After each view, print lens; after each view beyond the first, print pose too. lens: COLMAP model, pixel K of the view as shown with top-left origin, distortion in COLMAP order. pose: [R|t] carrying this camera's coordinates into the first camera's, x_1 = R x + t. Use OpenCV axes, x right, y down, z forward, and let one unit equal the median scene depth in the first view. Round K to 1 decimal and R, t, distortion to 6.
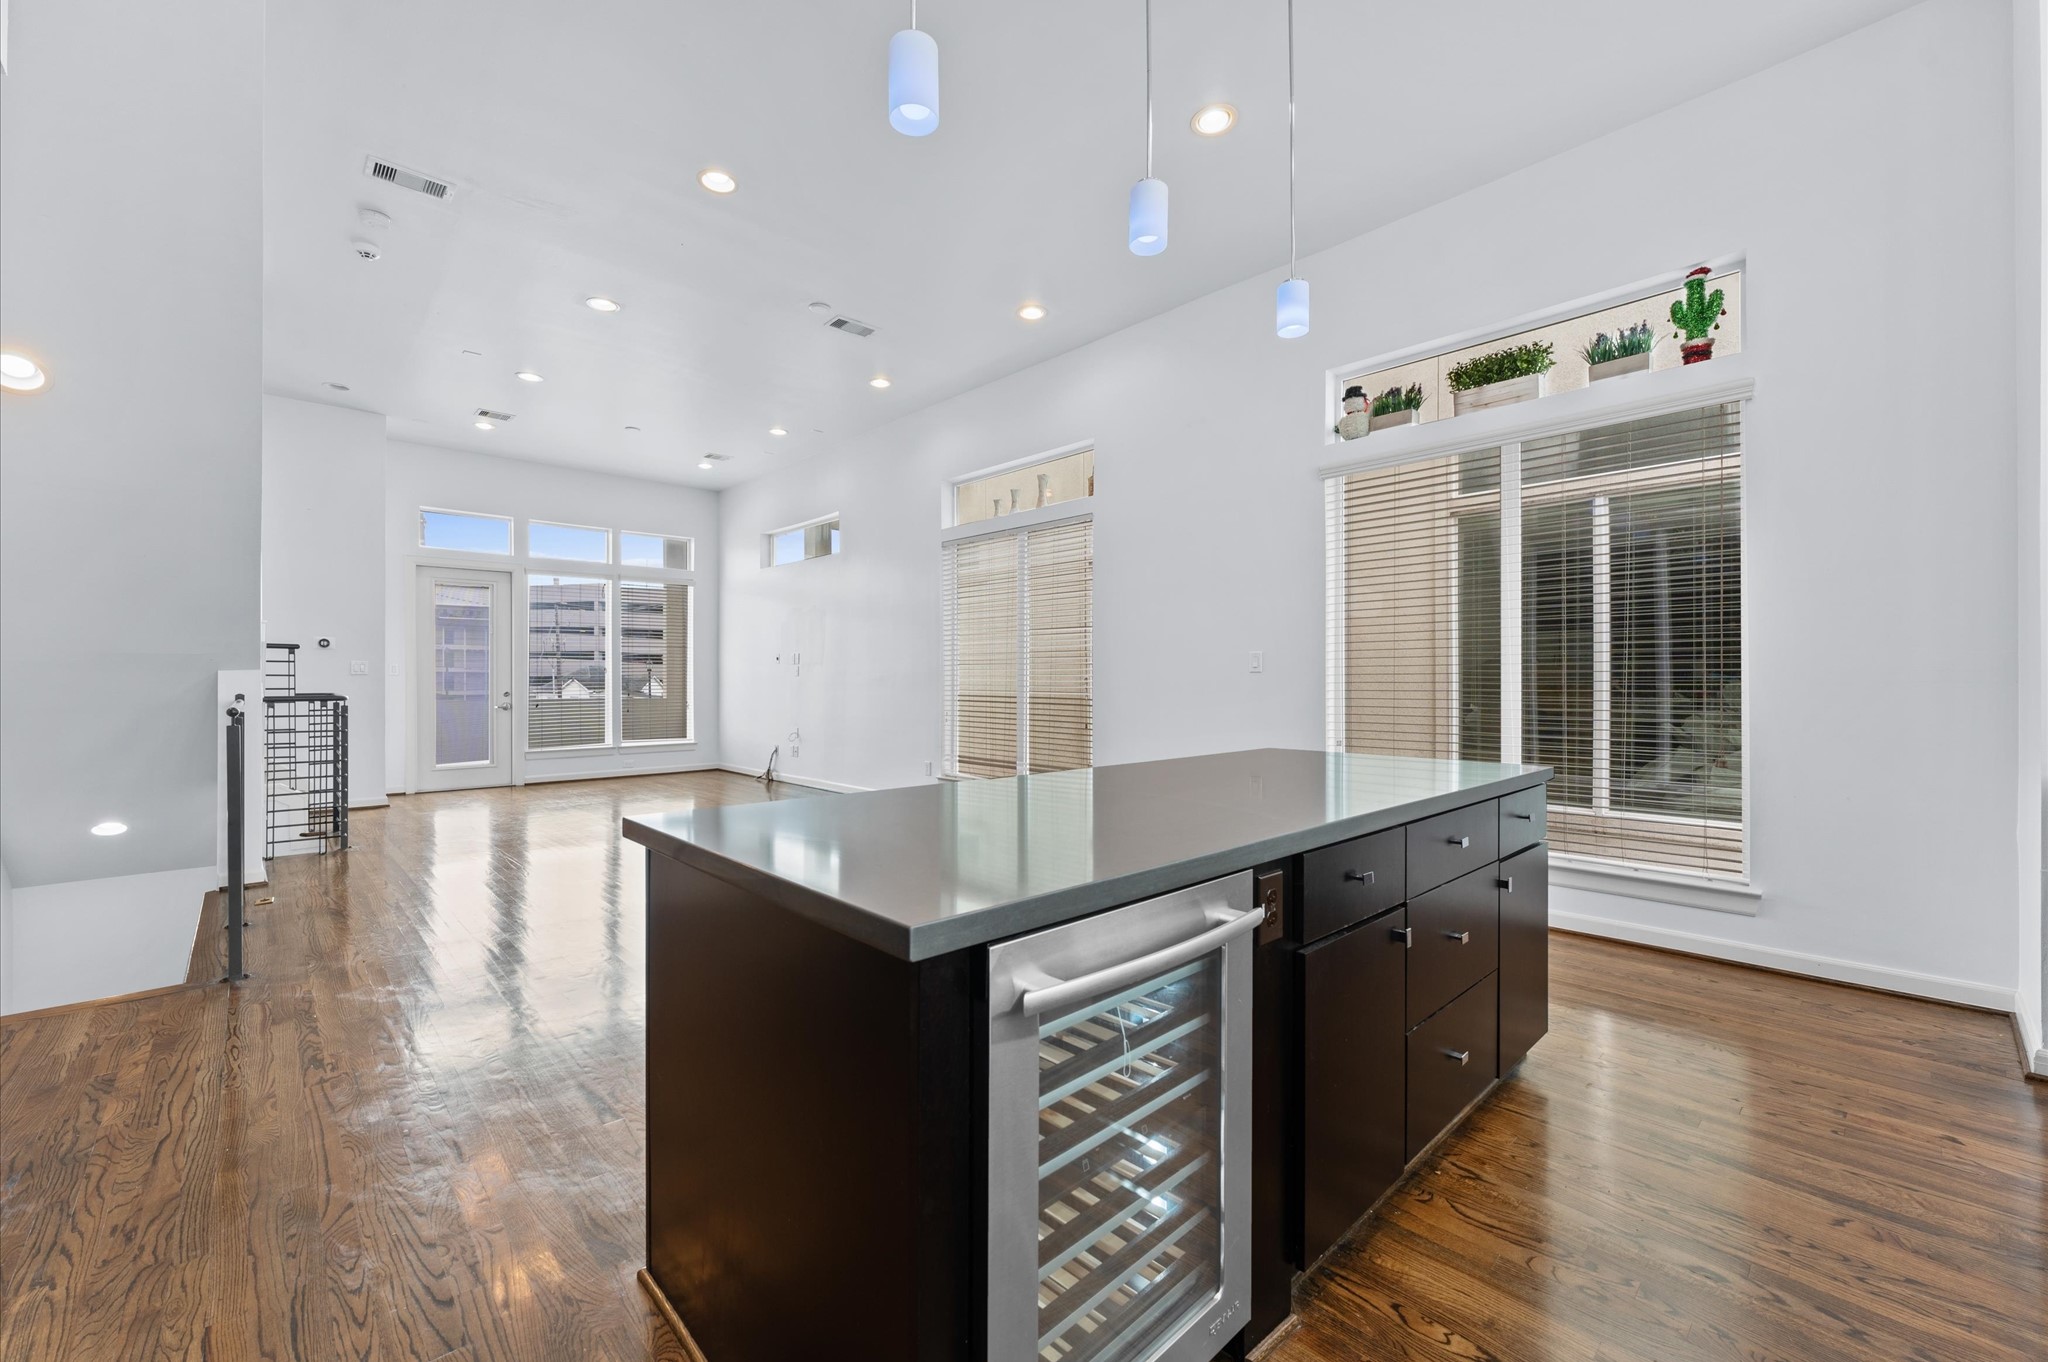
lens RADIAL K [[812.4, 0, 1028.7], [0, 812.4, 667.8], [0, 0, 1]] dist [0.000310, 0.000024]
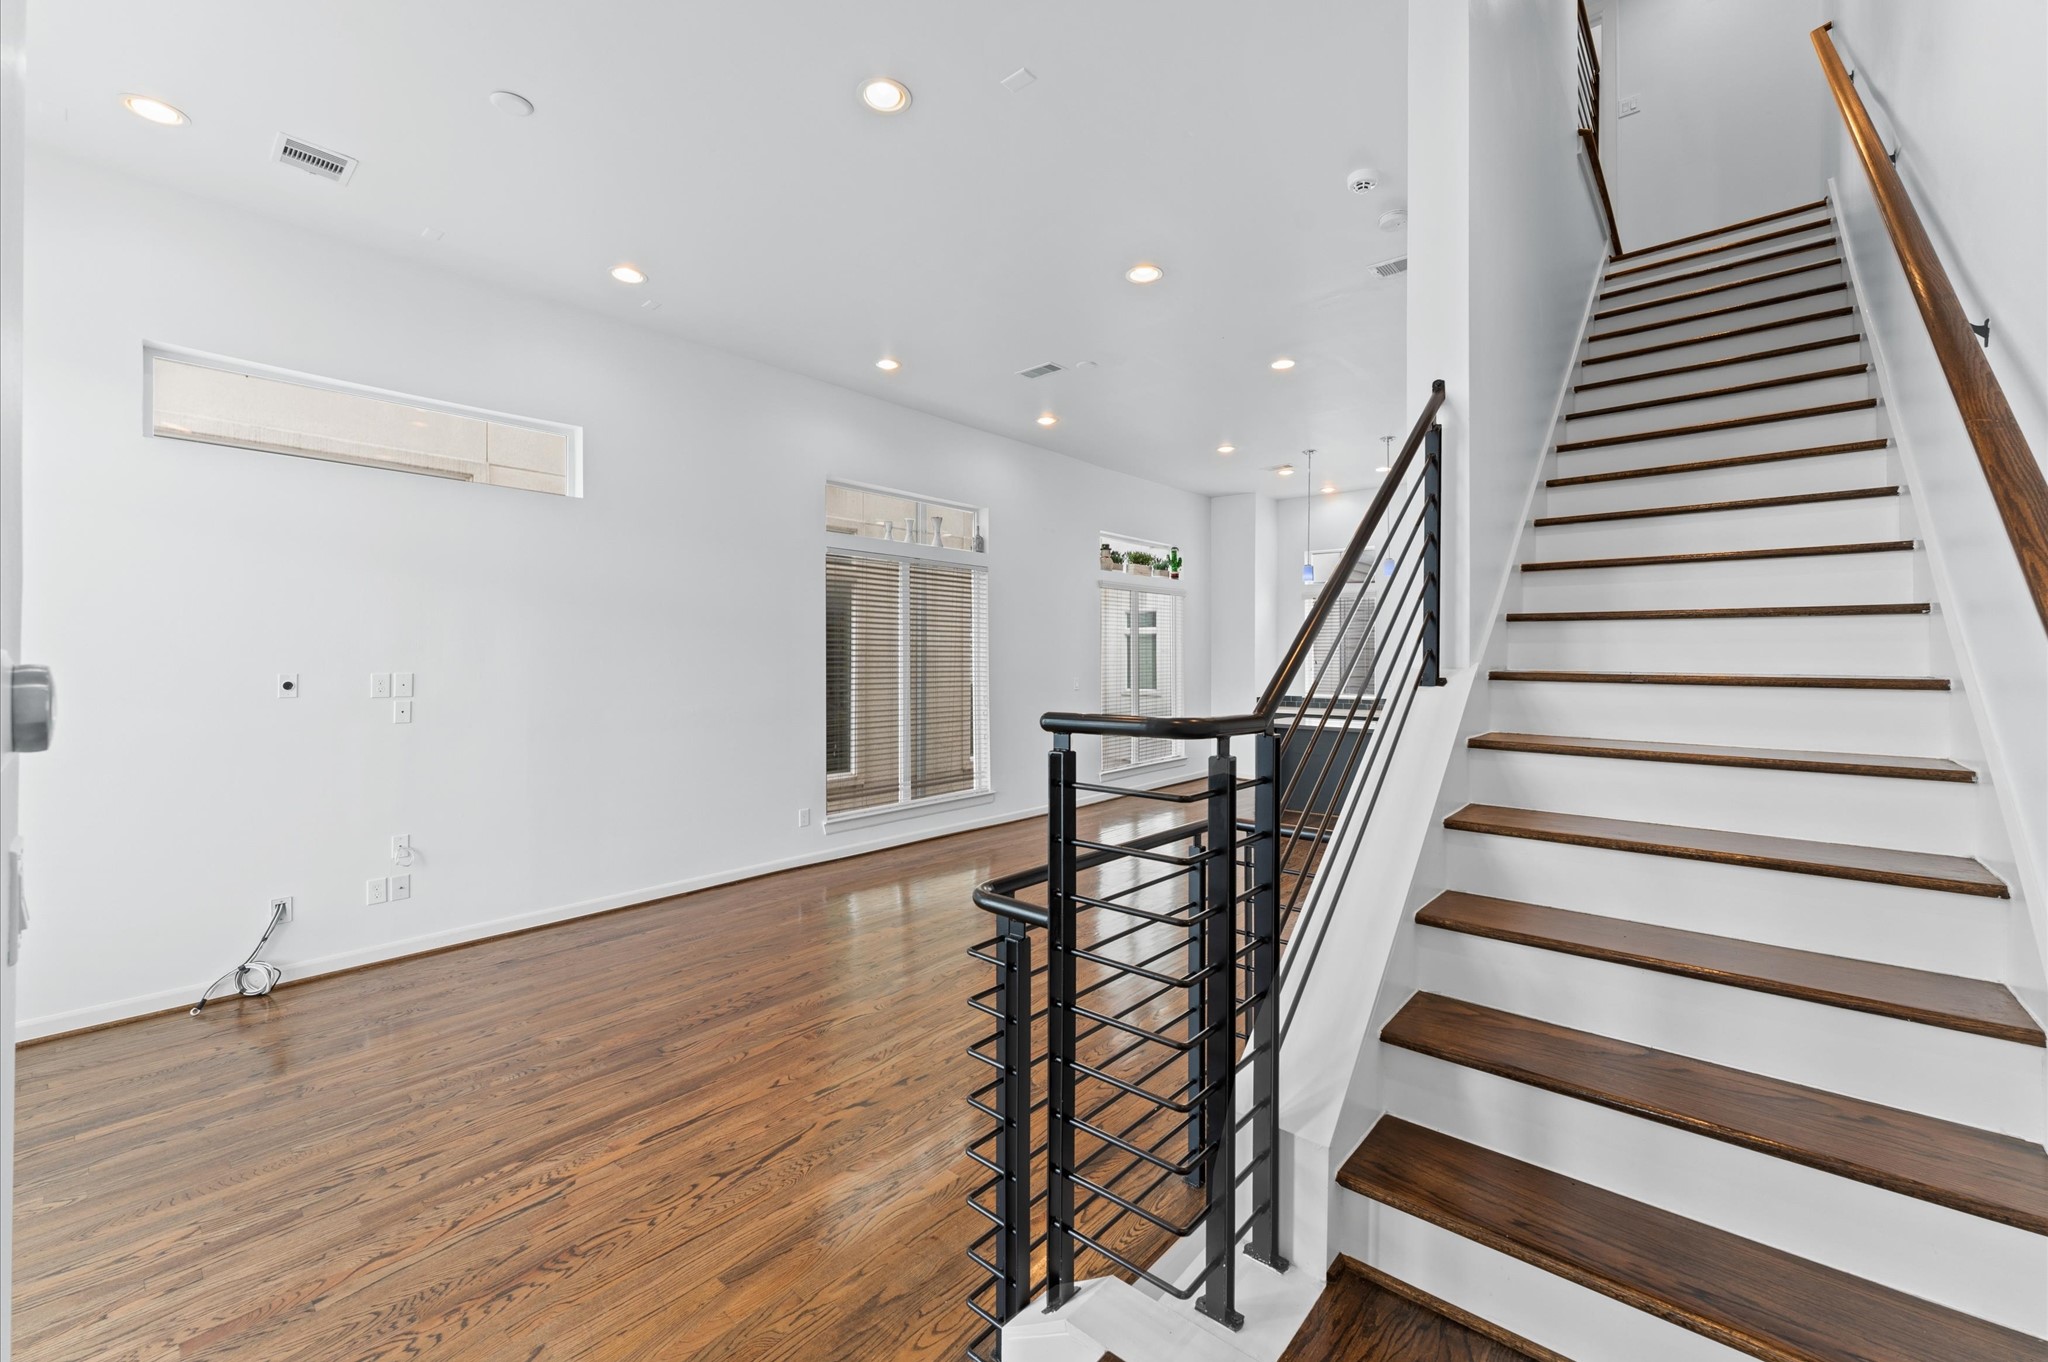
lens RADIAL K [[827.0, 0, 1024.7], [0, 827.0, 687.3], [0, 0, 1]] dist [0.000873, 0.000556]
pose [[-0.092019, -0.027086, 0.995389, -1.706492], [-0.013491, 0.999572, 0.025952, -0.059198], [-0.995666, -0.011041, -0.092345, 1.512950]]
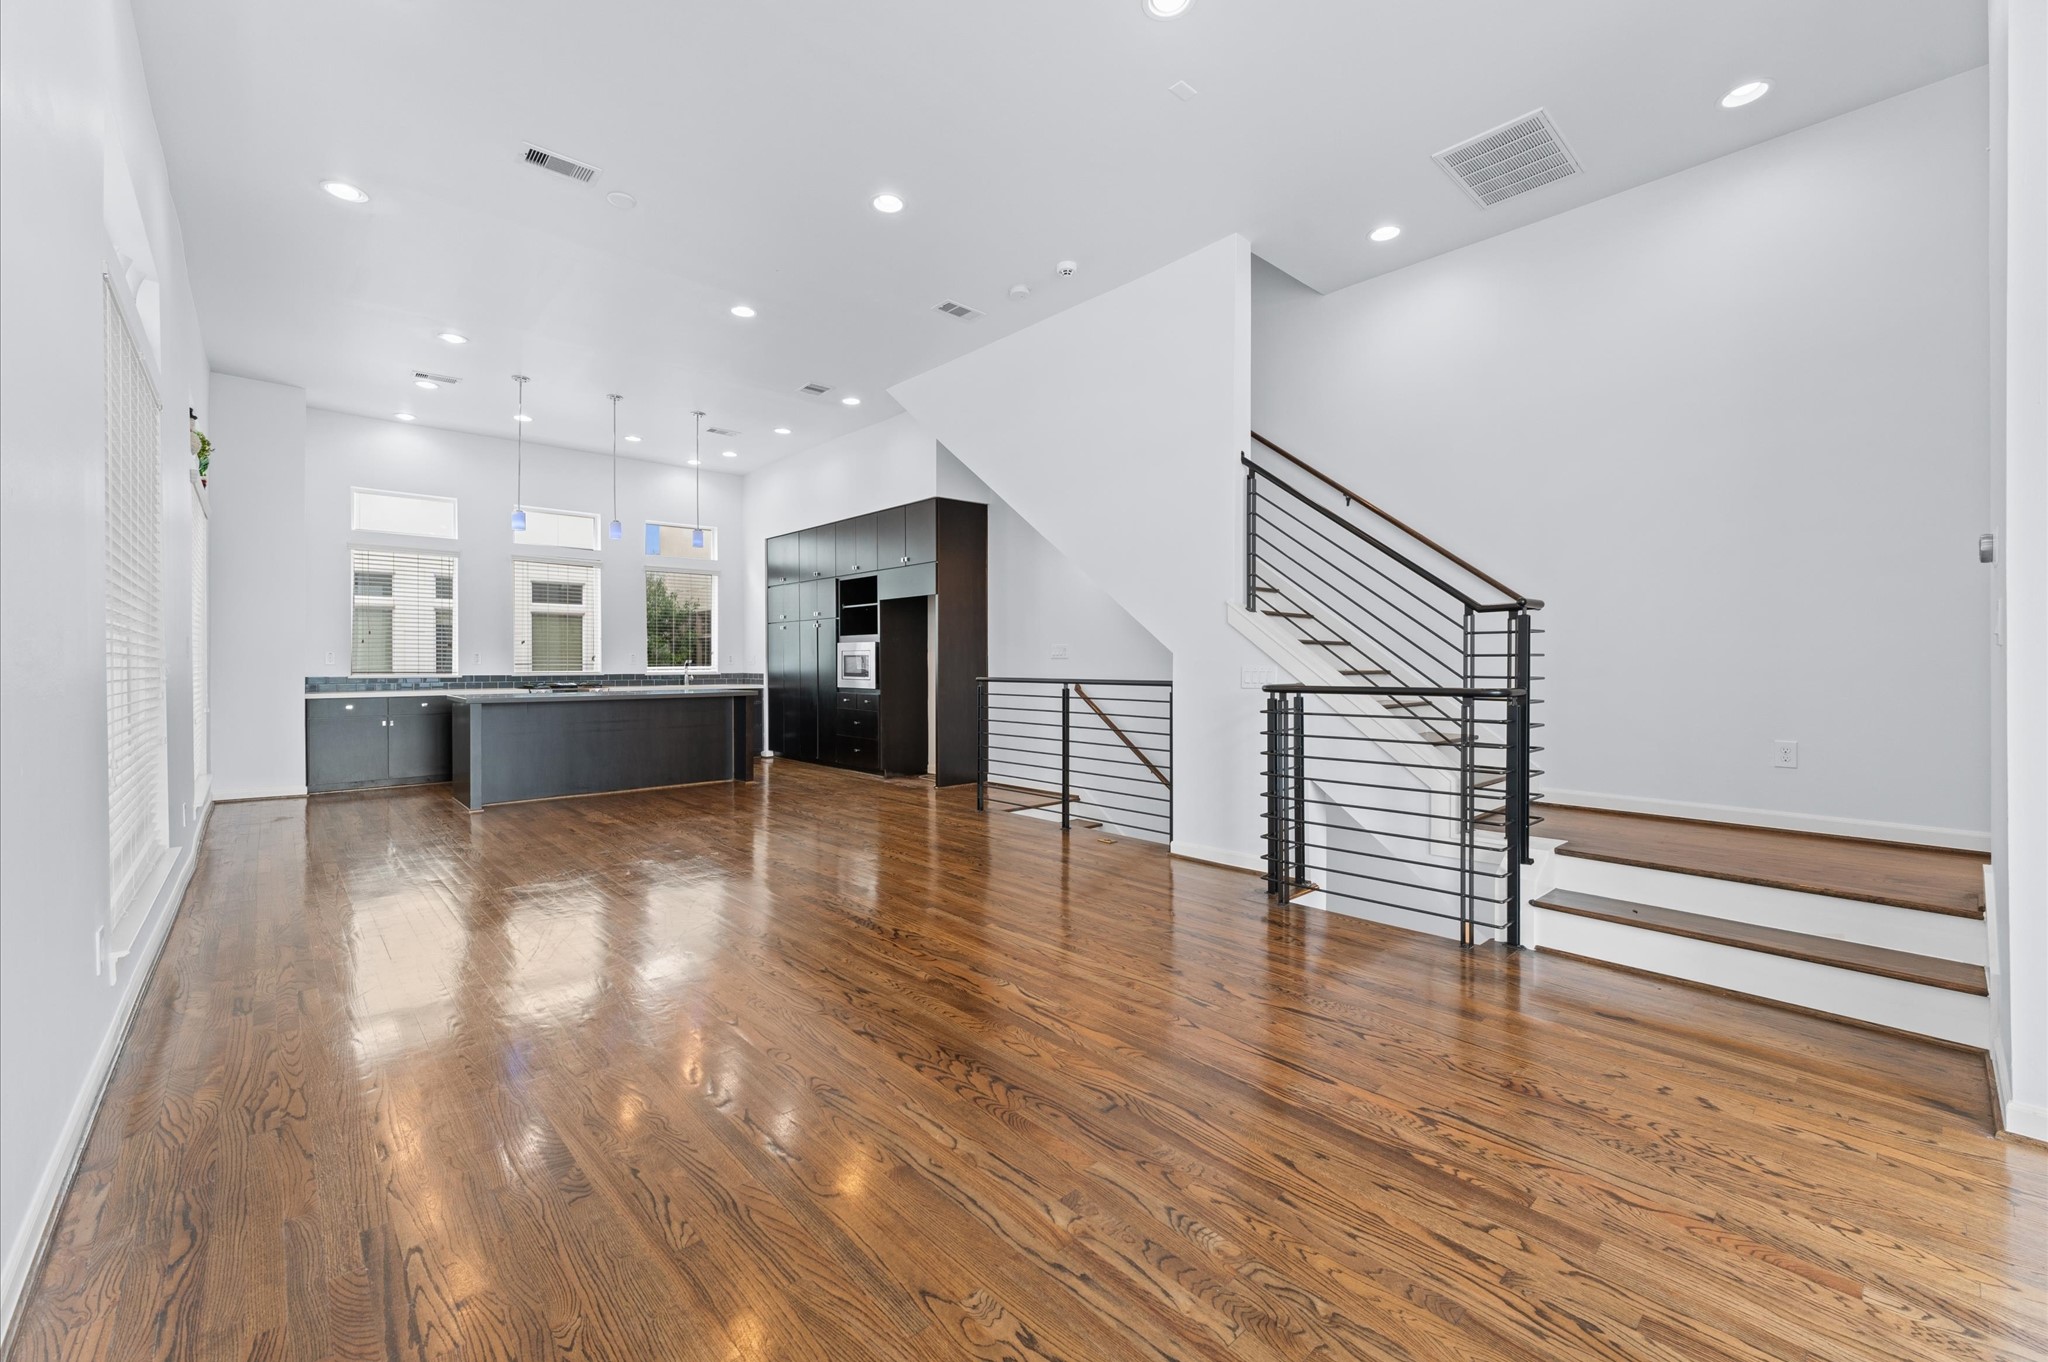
lens RADIAL K [[816.2, 0, 1016.5], [0, 816.2, 666.1], [0, 0, 1]] dist [0.008148, 0.000091]
pose [[-0.999597, 0.004354, 0.028039, -0.861496], [0.004089, 0.999946, -0.009506, 0.031240], [-0.028079, -0.009387, -0.999562, 2.306172]]
